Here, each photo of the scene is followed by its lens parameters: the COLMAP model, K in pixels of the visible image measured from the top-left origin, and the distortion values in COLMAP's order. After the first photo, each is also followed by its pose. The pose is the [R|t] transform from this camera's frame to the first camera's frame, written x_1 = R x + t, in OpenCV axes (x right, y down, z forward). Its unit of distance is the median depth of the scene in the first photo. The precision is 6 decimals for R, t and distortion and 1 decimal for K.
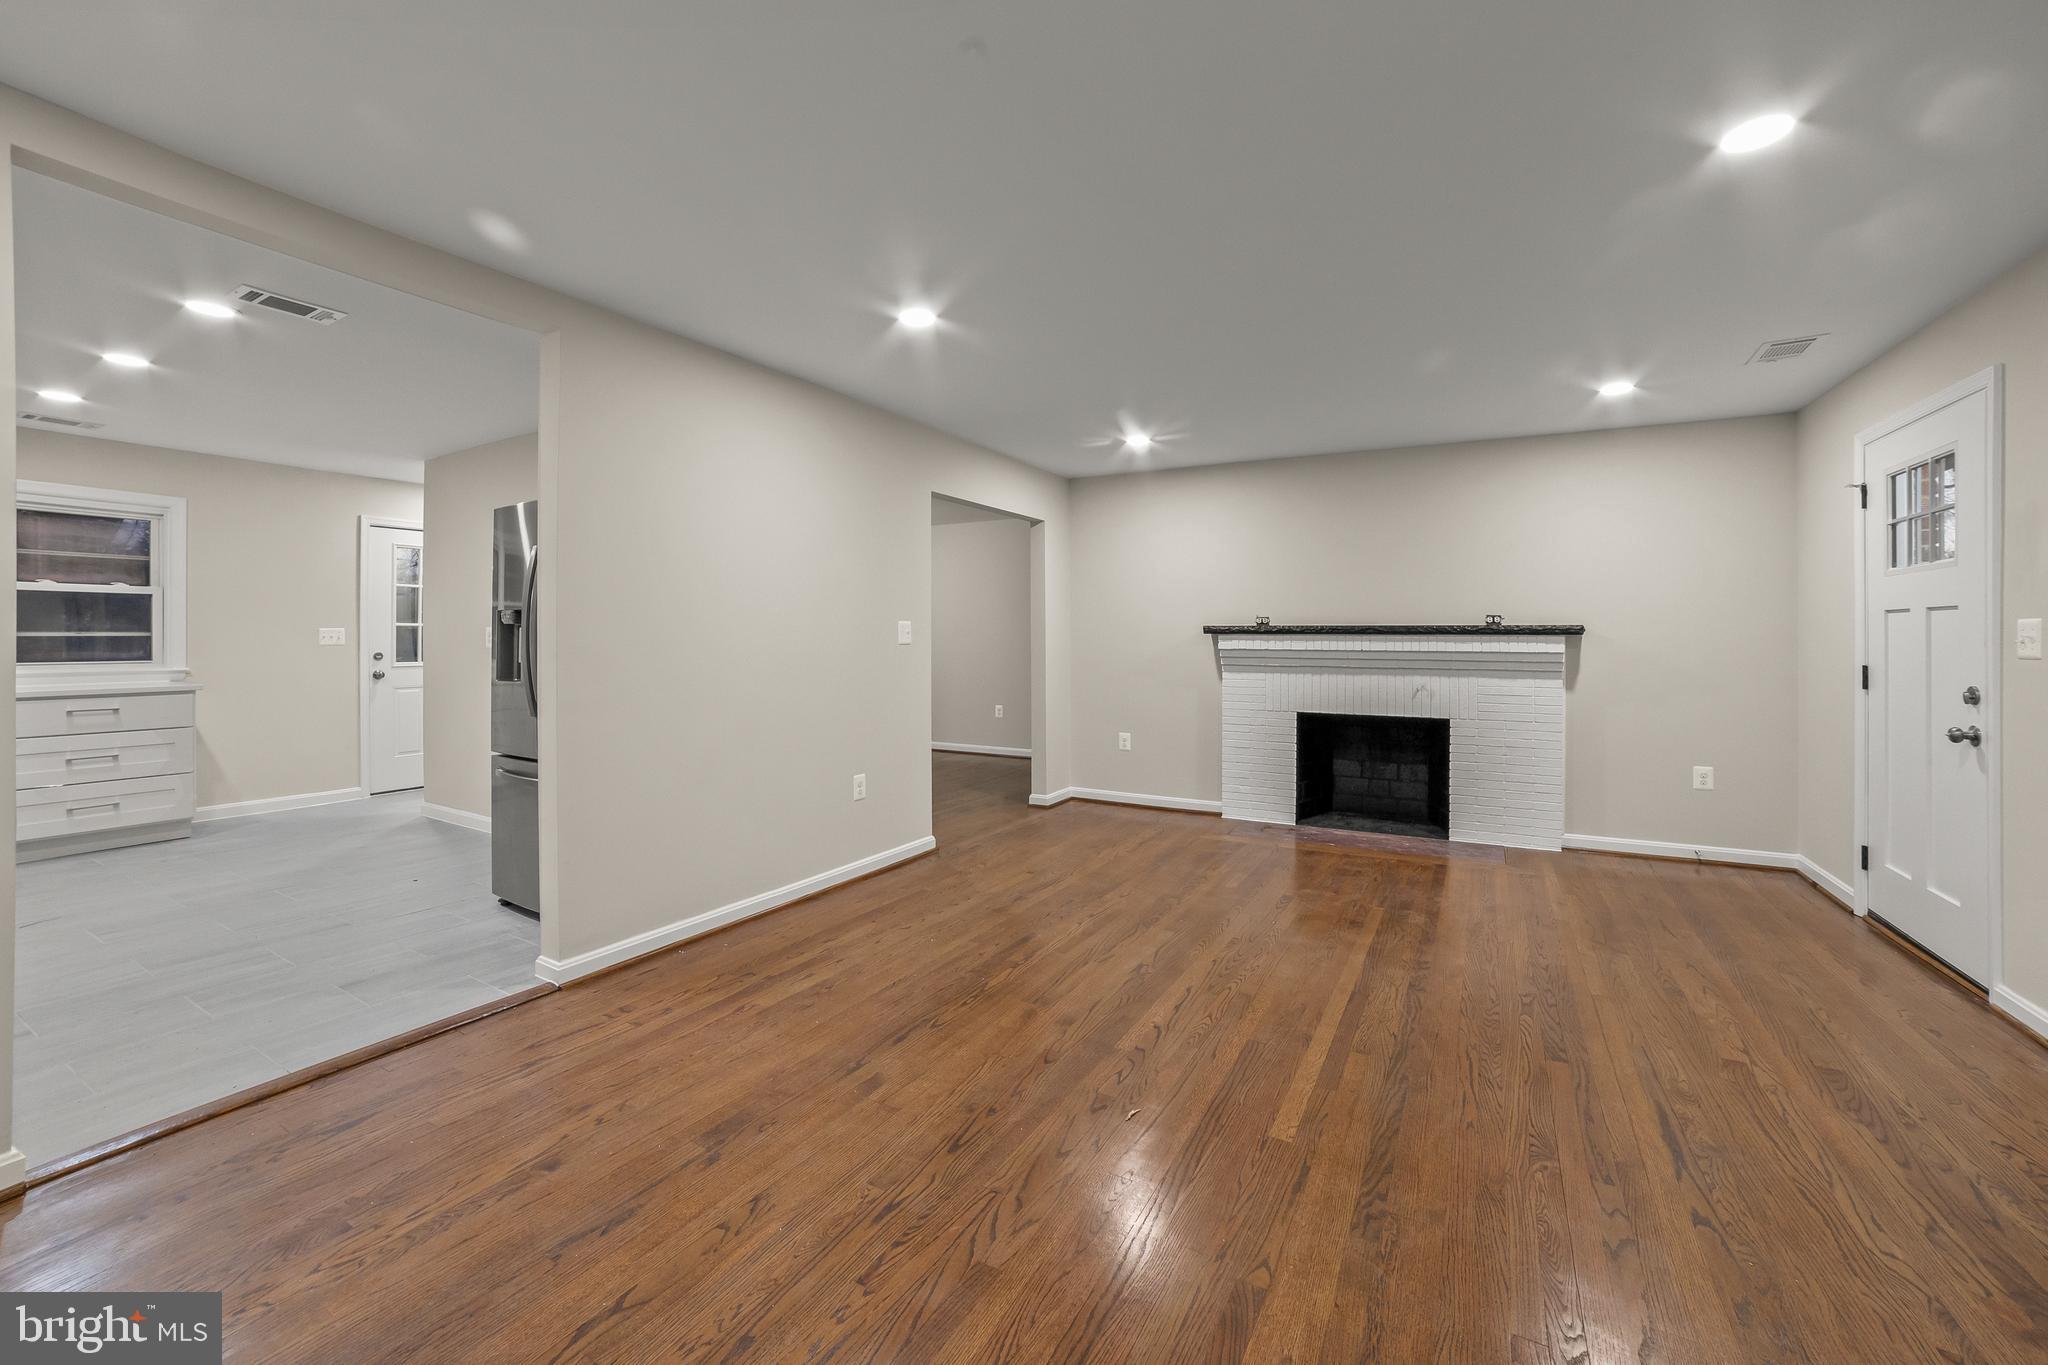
lens RADIAL K [[835.4, 0, 1027.3], [0, 835.4, 645.2], [0, 0, 1]] dist [-0.082854, 0.030909]
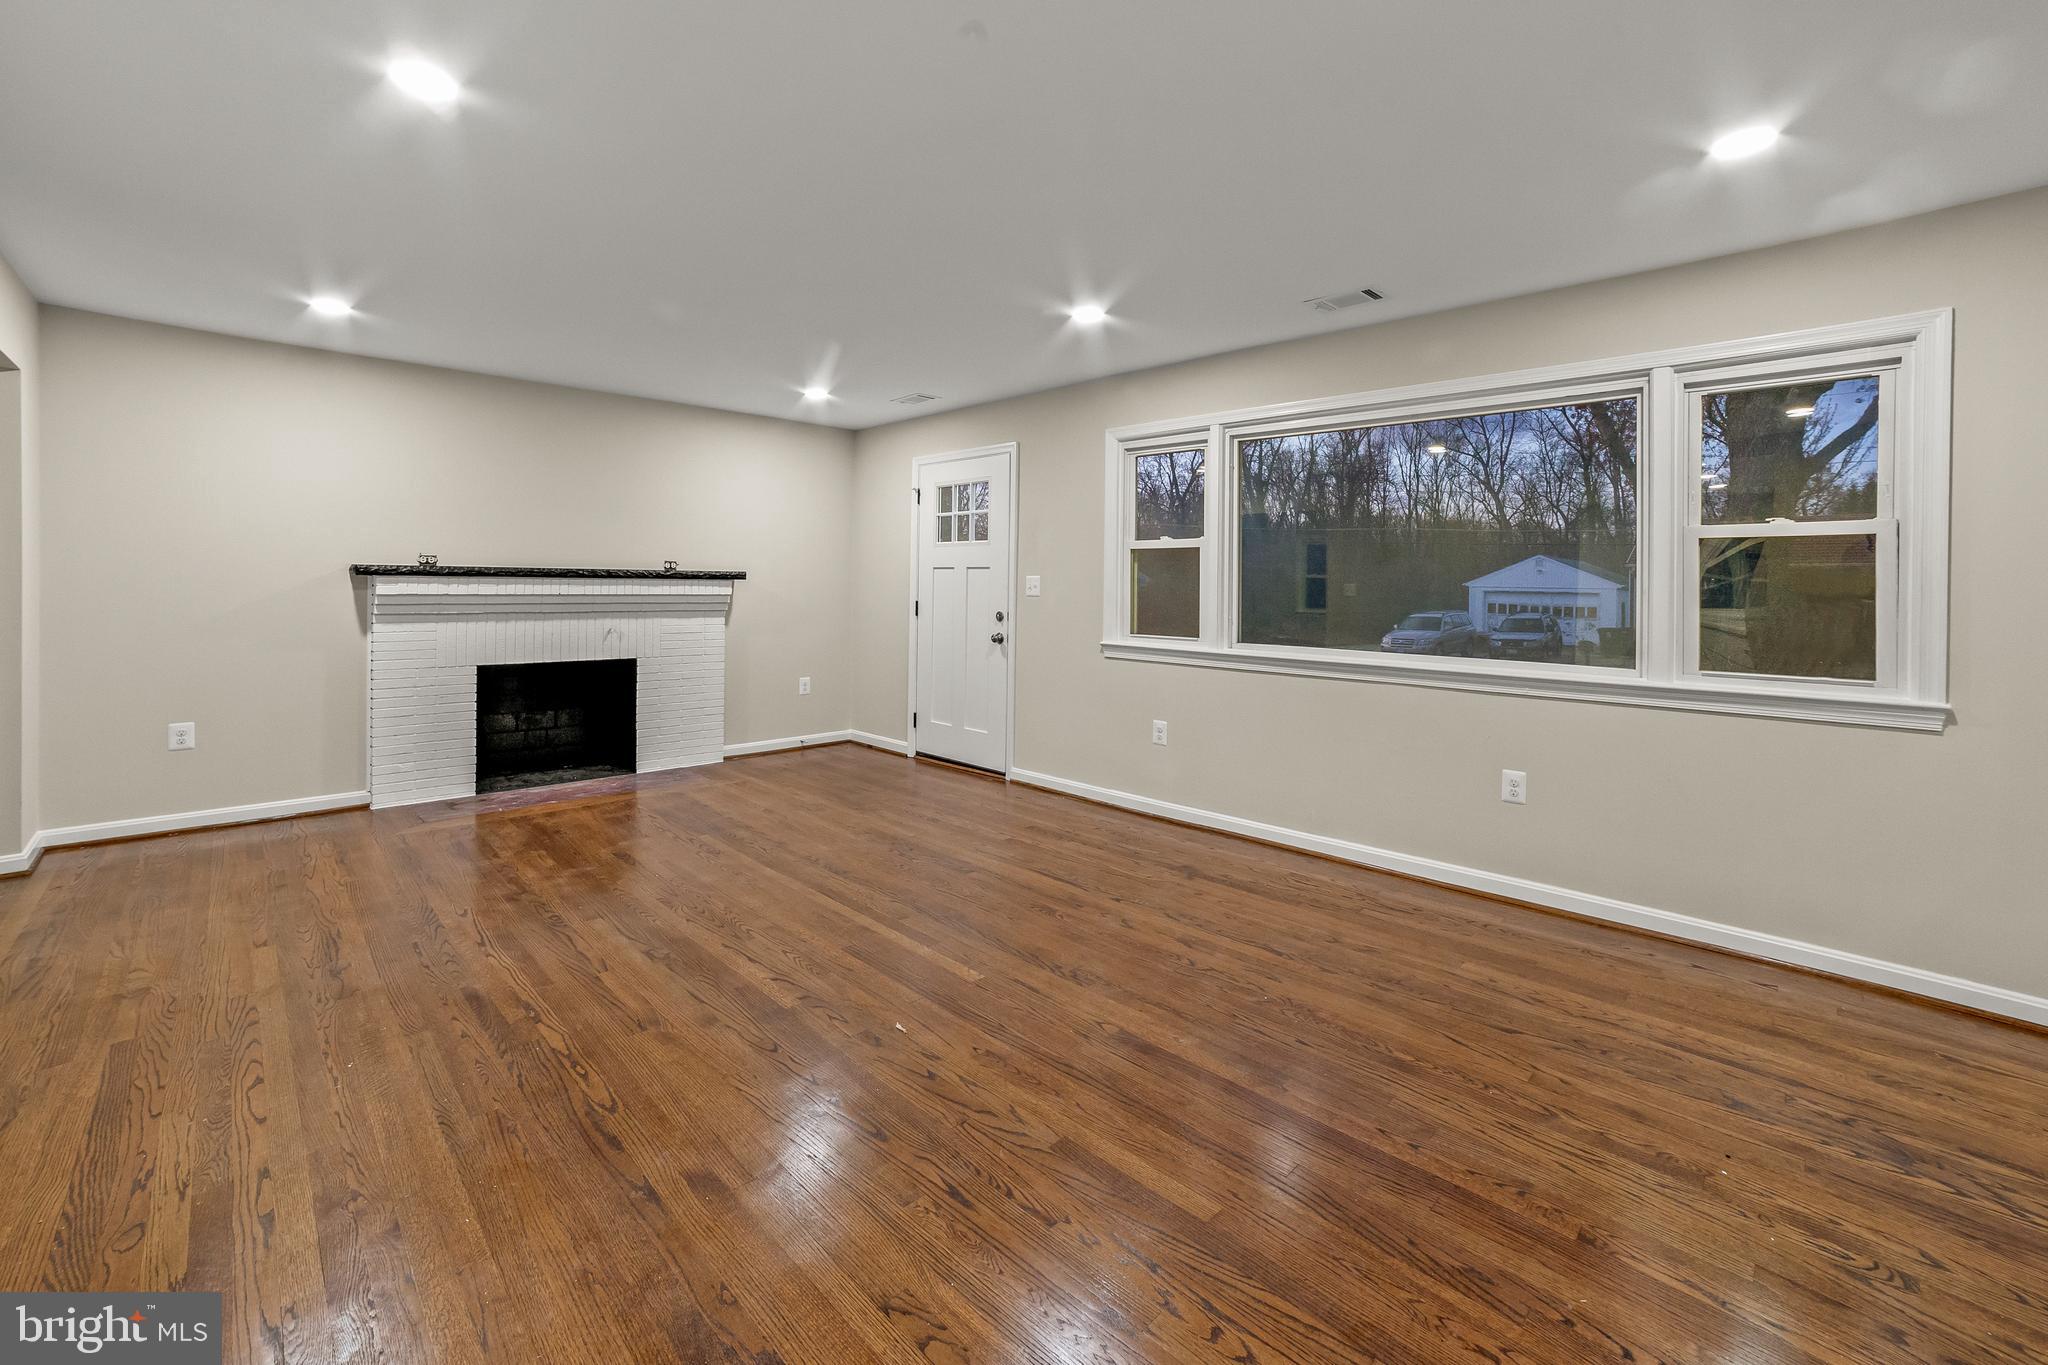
lens RADIAL K [[826.6, 0, 1025.2], [0, 826.6, 589.5], [0, 0, 1]] dist [-0.079446, 0.025272]
pose [[0.274865, -0.004166, 0.961474, -0.506817], [-0.001034, 0.999989, 0.004629, -0.006221], [-0.961482, -0.002266, 0.274858, 0.325095]]
